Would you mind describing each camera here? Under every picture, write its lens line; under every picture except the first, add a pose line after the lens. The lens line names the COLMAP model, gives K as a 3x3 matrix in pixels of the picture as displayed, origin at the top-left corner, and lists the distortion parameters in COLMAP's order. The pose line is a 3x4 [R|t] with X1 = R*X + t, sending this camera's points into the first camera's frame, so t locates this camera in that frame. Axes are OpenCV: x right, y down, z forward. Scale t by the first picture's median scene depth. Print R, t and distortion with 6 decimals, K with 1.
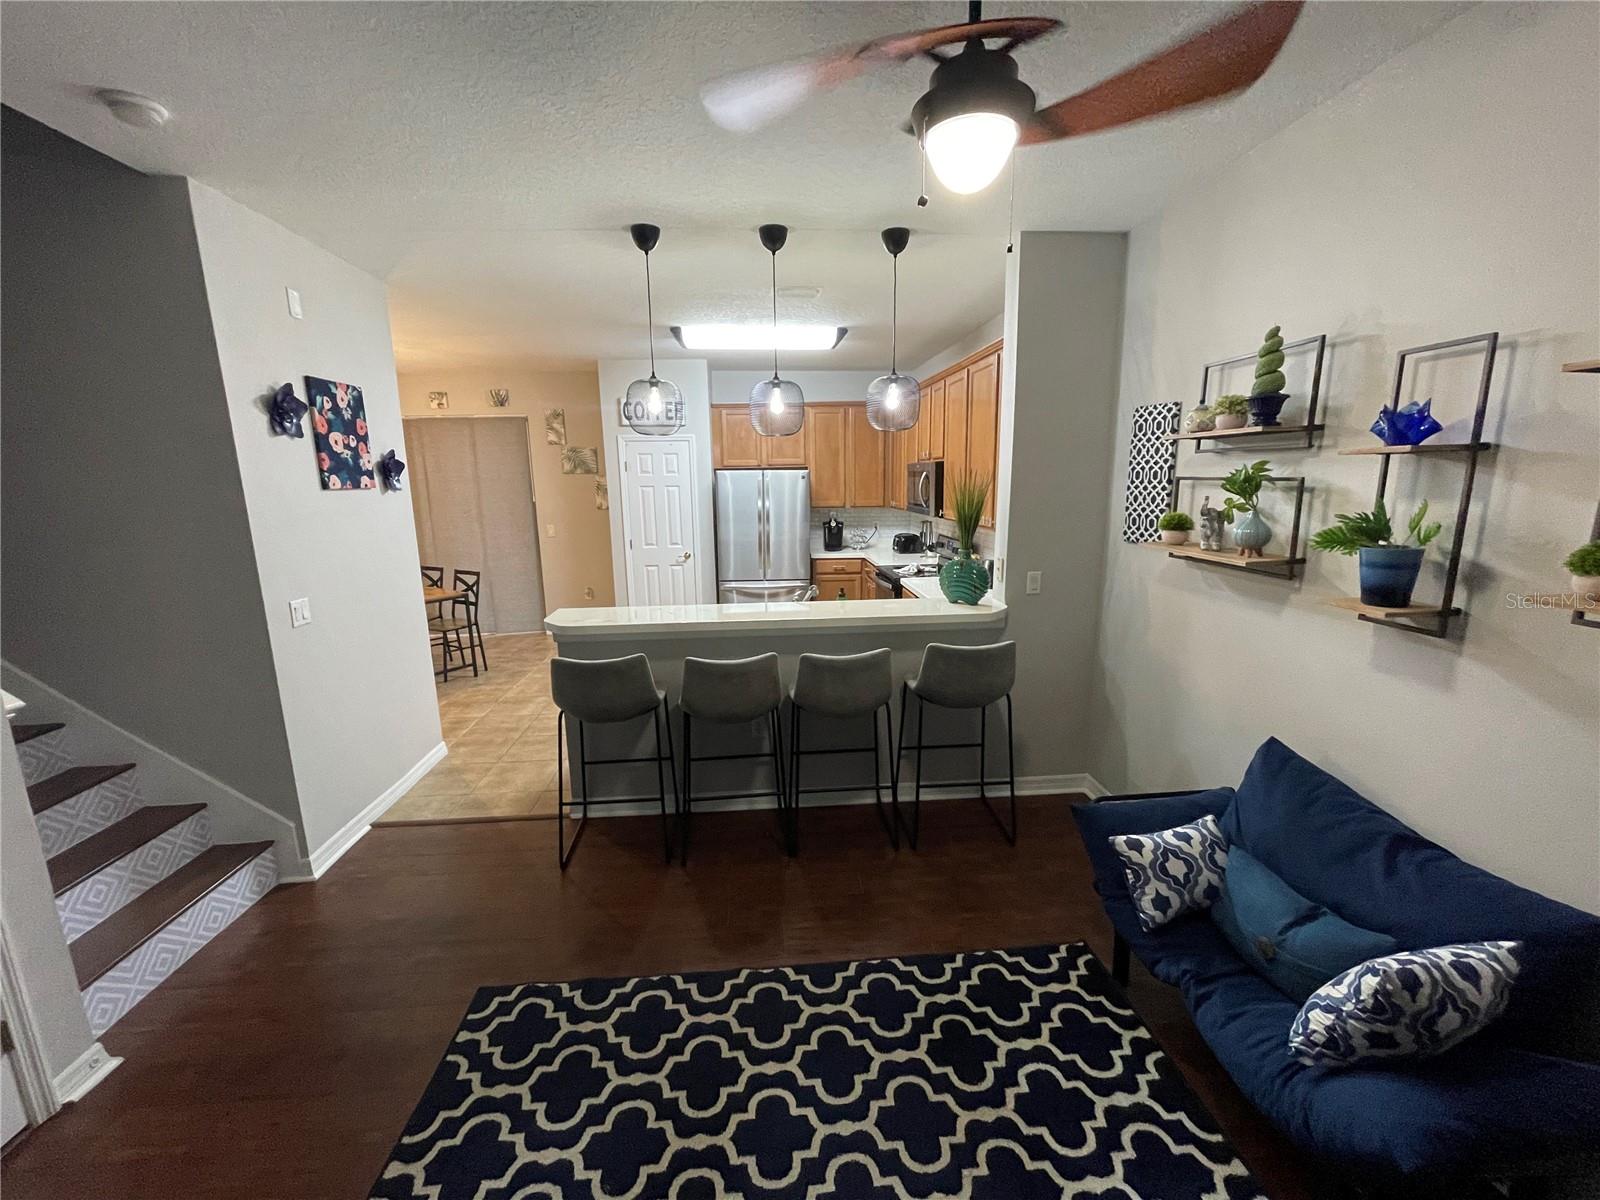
lens RADIAL K [[637.4, 0, 802.9], [0, 637.4, 605.4], [0, 0, 1]] dist [0.001327, 0.000056]
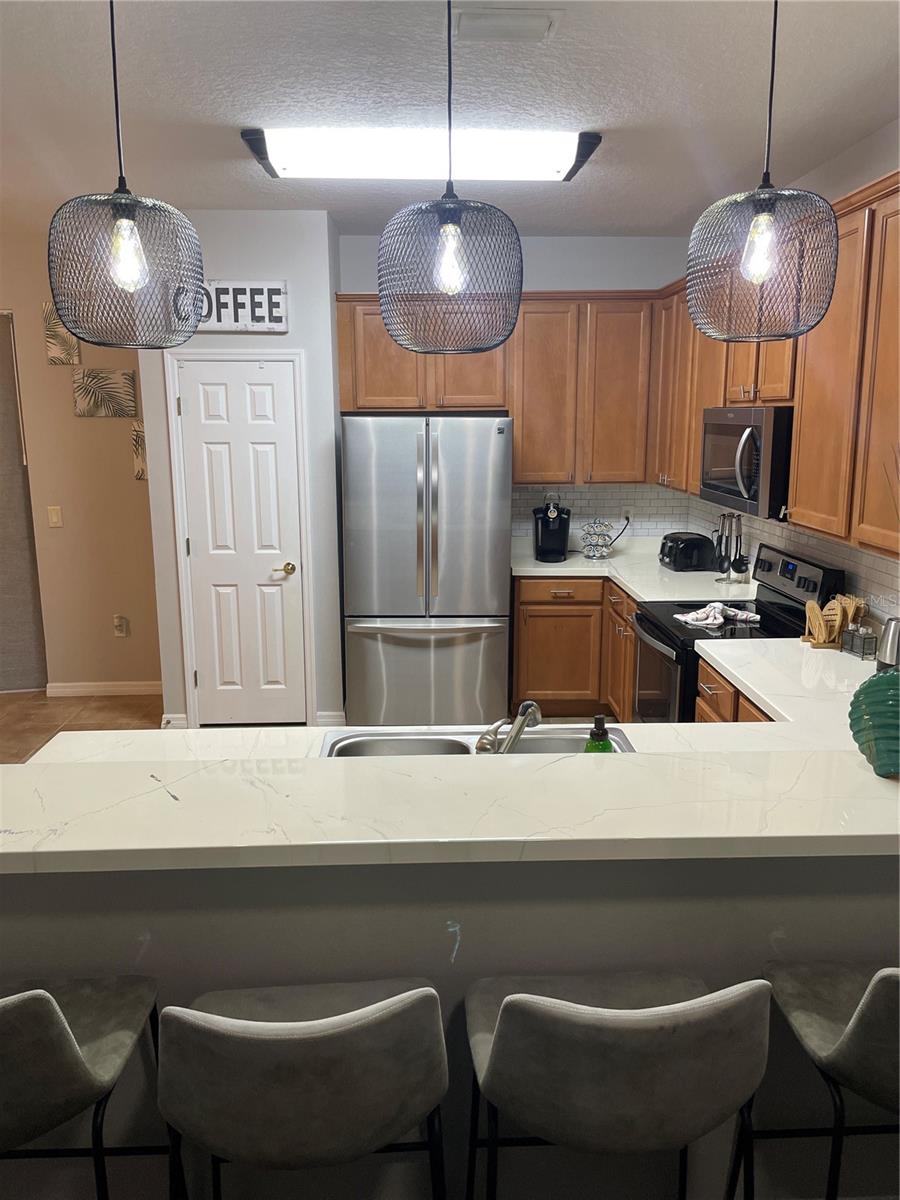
lens RADIAL K [[913.5, 0, 449.5], [0, 913.5, 596.5], [0, 0, 1]] dist [0.059279, -0.067318]
pose [[0.998877, 0.019079, -0.043361, -0.006791], [-0.019142, 0.999816, -0.001028, -0.058520], [0.043334, 0.001857, 0.999059, 0.220606]]
